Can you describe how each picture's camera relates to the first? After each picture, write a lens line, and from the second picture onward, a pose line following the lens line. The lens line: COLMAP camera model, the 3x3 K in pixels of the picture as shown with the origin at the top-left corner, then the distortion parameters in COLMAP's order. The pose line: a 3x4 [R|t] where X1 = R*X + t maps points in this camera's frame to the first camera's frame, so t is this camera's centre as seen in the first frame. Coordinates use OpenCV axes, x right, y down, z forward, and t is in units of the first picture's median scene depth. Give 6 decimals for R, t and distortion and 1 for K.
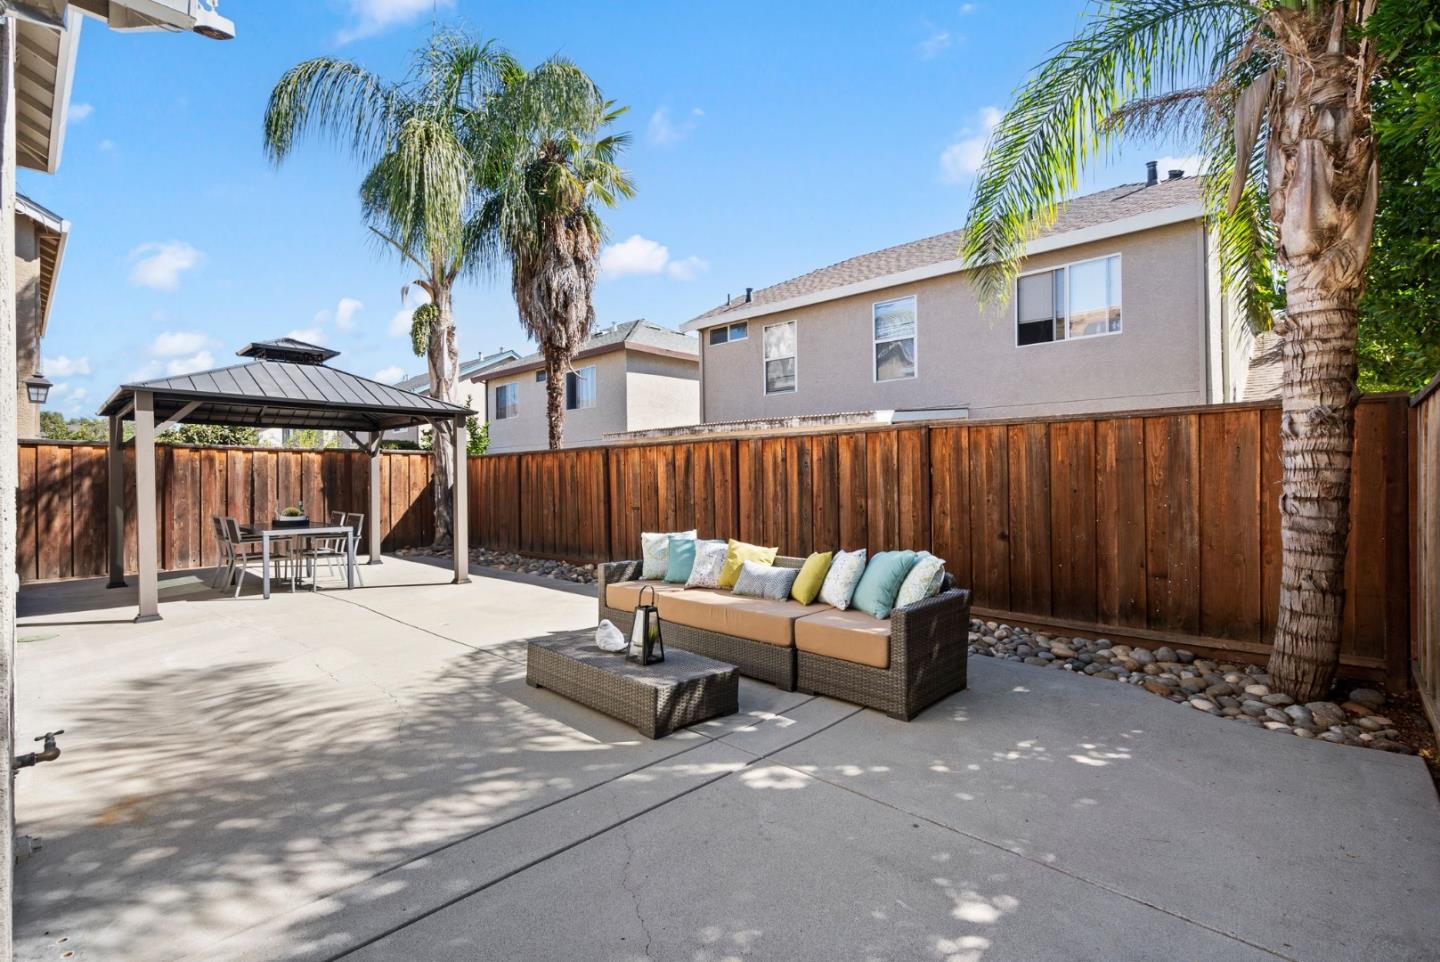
lens RADIAL K [[688.0, 0, 726.4], [0, 688.0, 475.7], [0, 0, 1]] dist [-0.002733, 0.000814]
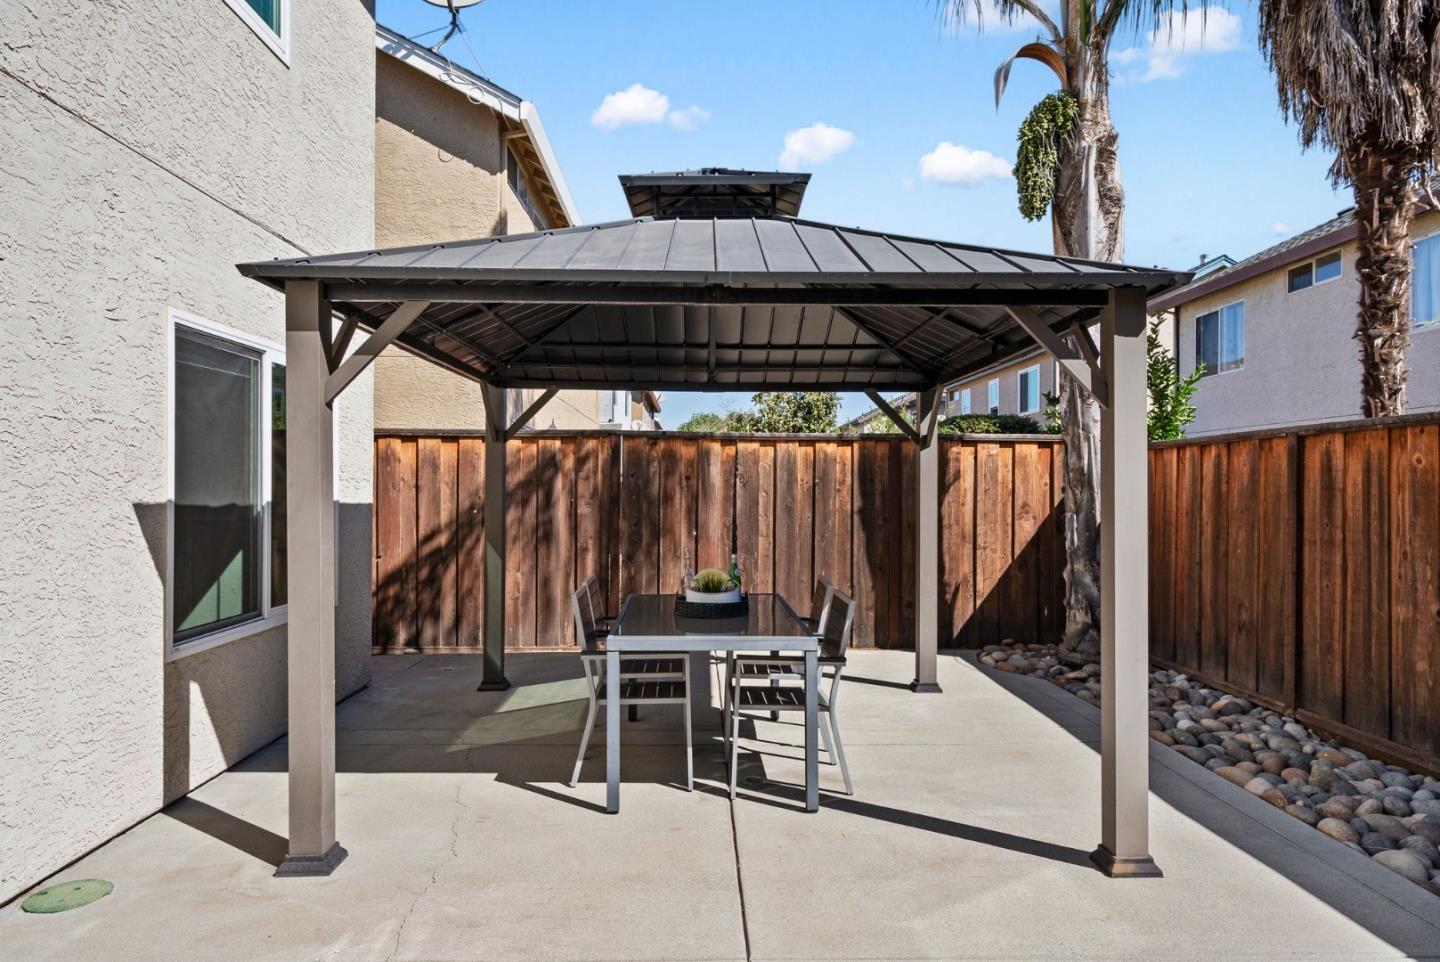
lens RADIAL K [[915.3, 0, 719.0], [0, 915.3, 484.5], [0, 0, 1]] dist [0.001324, 0.006946]
pose [[0.706091, 0.009776, -0.708054, -0.197978], [-0.005663, 0.999951, 0.008158, -0.008203], [0.708099, -0.001750, 0.706111, 0.511258]]
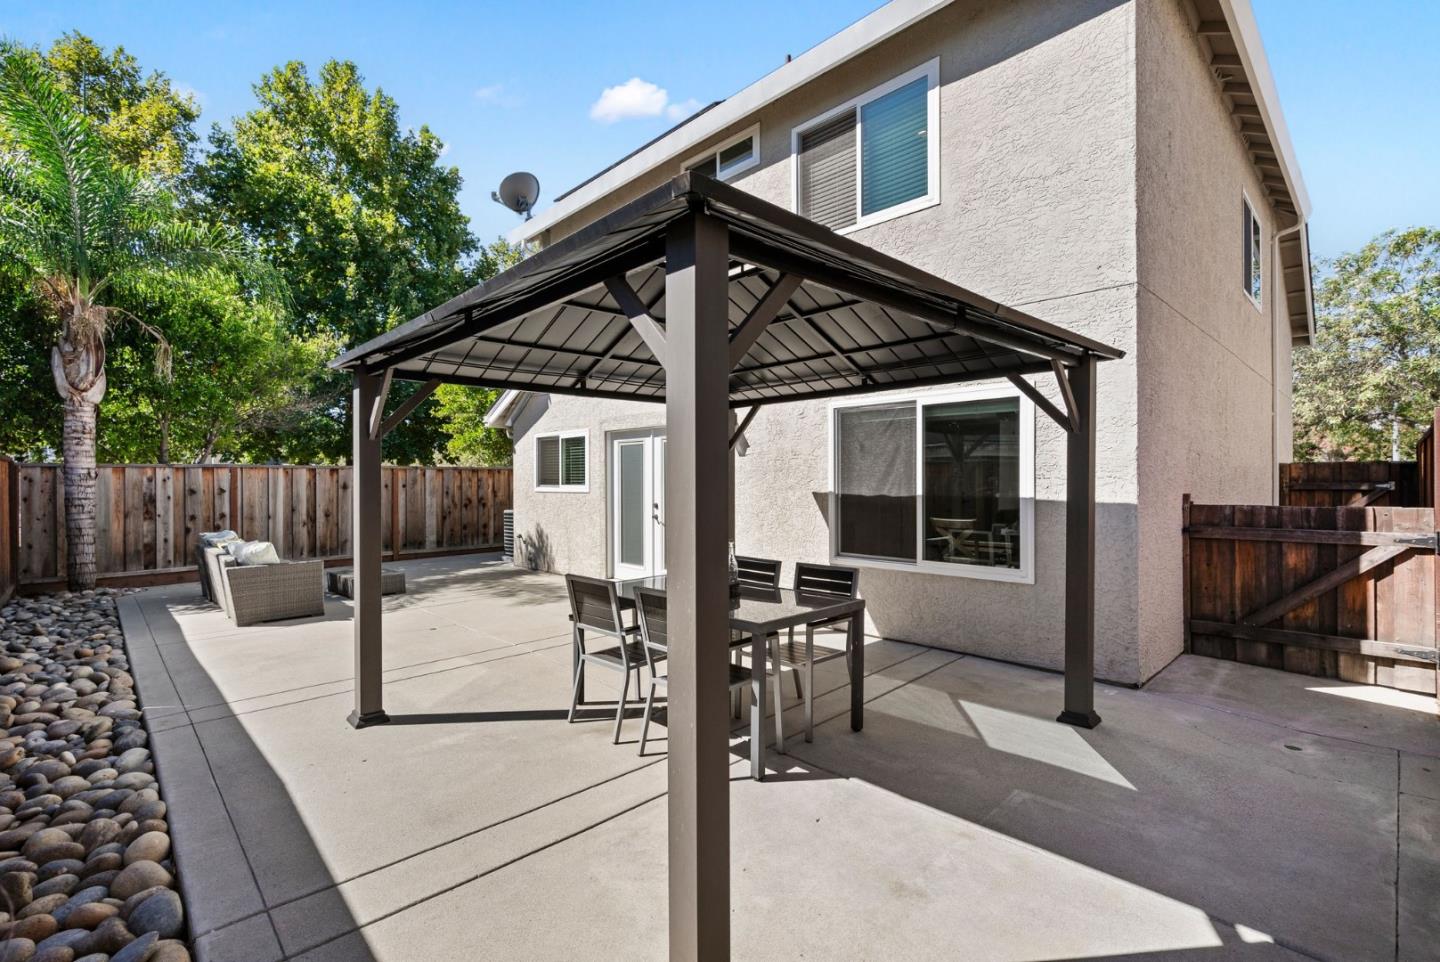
lens RADIAL K [[655.7, 0, 715.5], [0, 655.7, 476.3], [0, 0, 1]] dist [-0.007076, 0.003546]
pose [[-0.998974, 0.015271, 0.042645, -0.547567], [0.014943, 0.999856, -0.007990, -0.006446], [-0.042761, -0.007344, -0.999058, 1.219760]]
